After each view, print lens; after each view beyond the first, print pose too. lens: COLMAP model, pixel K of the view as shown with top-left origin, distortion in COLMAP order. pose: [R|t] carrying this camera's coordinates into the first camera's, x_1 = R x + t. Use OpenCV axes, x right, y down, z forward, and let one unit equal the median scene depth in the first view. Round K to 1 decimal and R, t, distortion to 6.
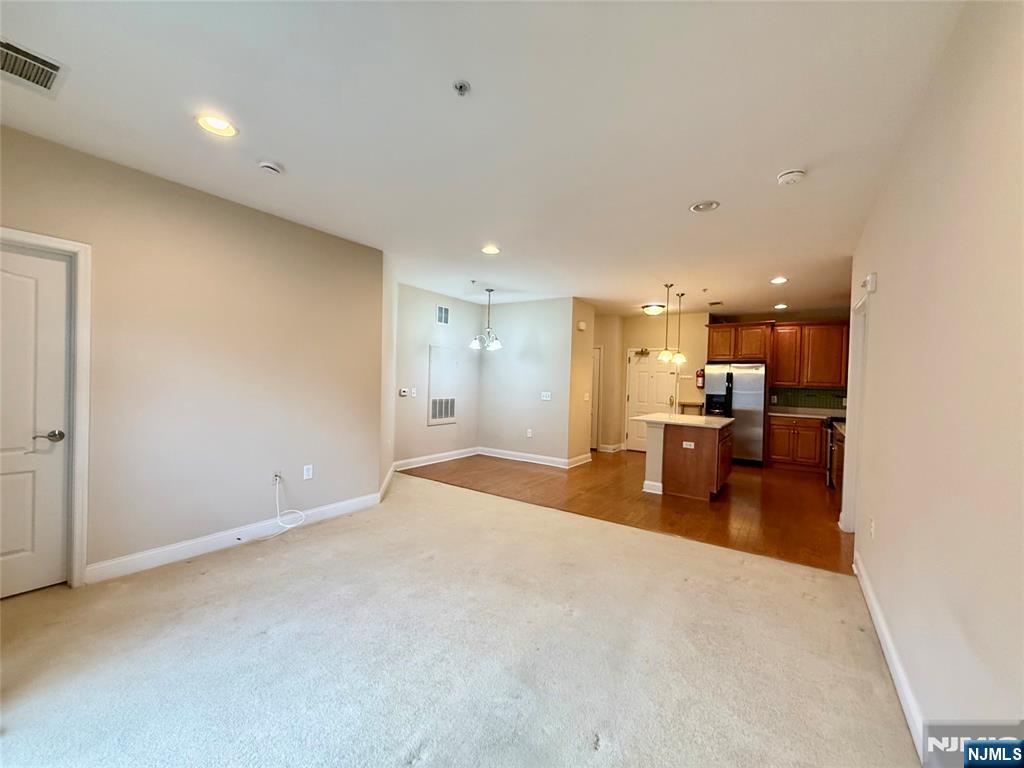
lens RADIAL K [[408.6, 0, 509.5], [0, 408.6, 383.8], [0, 0, 1]] dist [-0.000229, -0.000207]
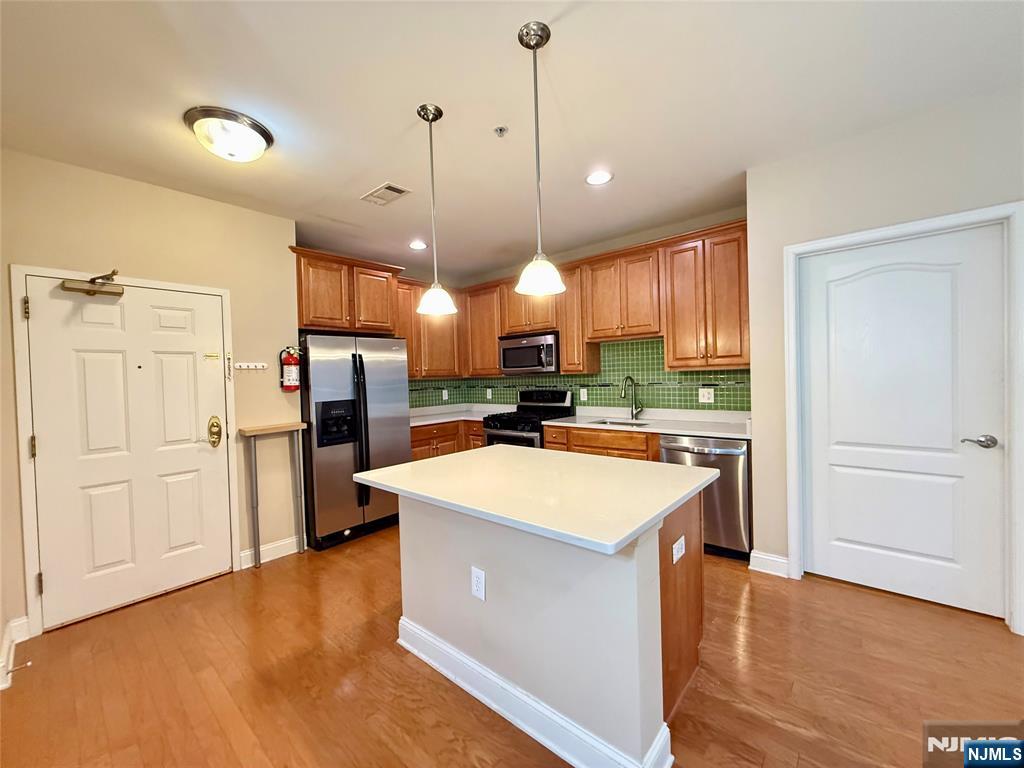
lens RADIAL K [[408.6, 0, 509.5], [0, 408.6, 383.8], [0, 0, 1]] dist [-0.000229, -0.000207]
pose [[0.111418, -0.049187, 0.992556, 0.067461], [0.046778, 0.997927, 0.044202, -0.005161], [-0.992672, 0.041505, 0.113488, 0.783961]]
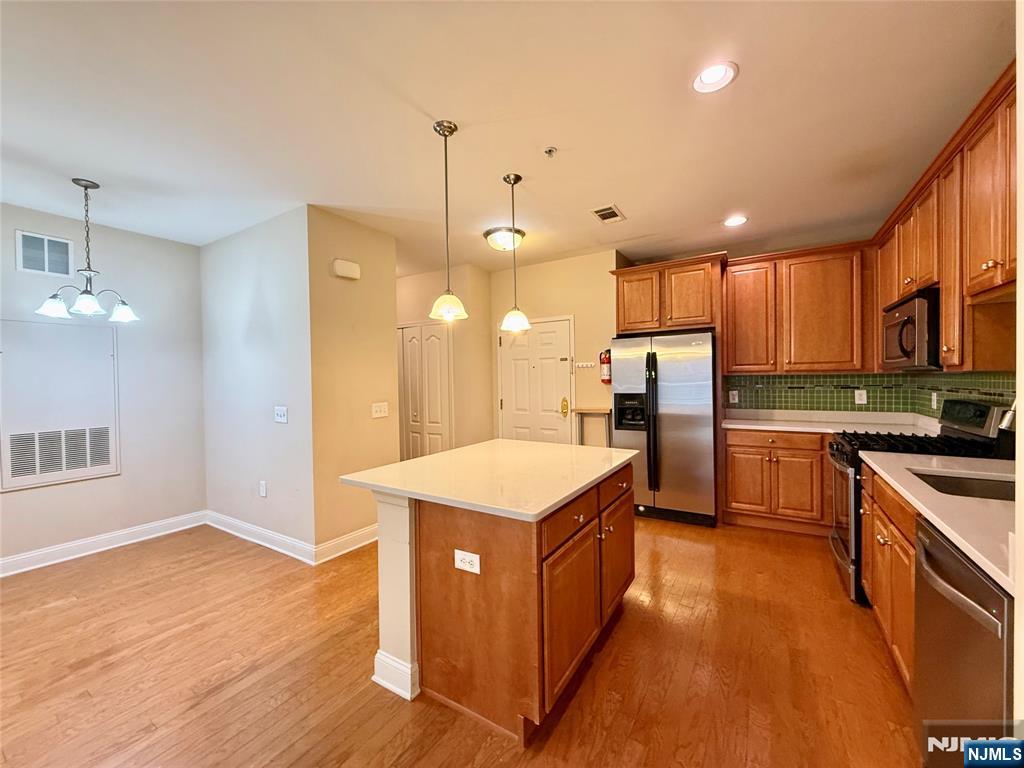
lens RADIAL K [[408.6, 0, 509.5], [0, 408.6, 383.8], [0, 0, 1]] dist [-0.000229, -0.000207]
pose [[0.997858, -0.045584, 0.046931, 0.332091], [0.045490, 0.998960, 0.003059, 0.004255], [-0.047021, -0.000918, 0.998893, 0.477058]]
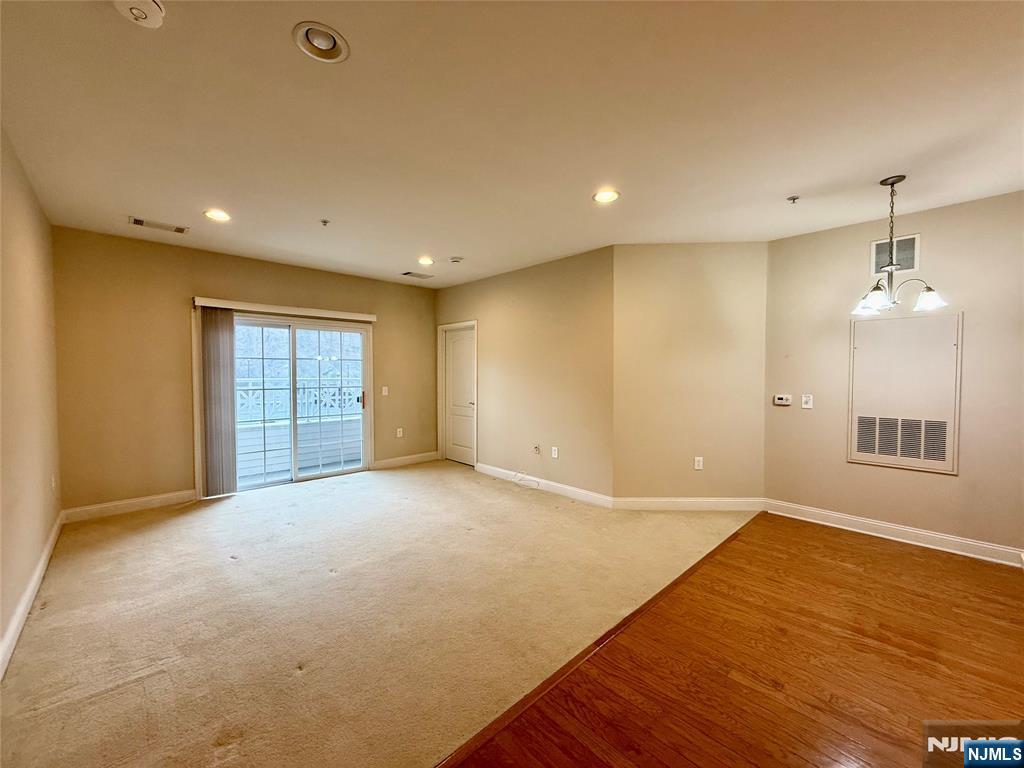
lens RADIAL K [[408.6, 0, 509.5], [0, 408.6, 383.8], [0, 0, 1]] dist [-0.000229, -0.000207]
pose [[-0.202454, -0.001047, -0.979291, 0.421885], [-0.018467, 0.999826, 0.002749, 0.000998], [0.979118, 0.018641, -0.202438, 0.602763]]
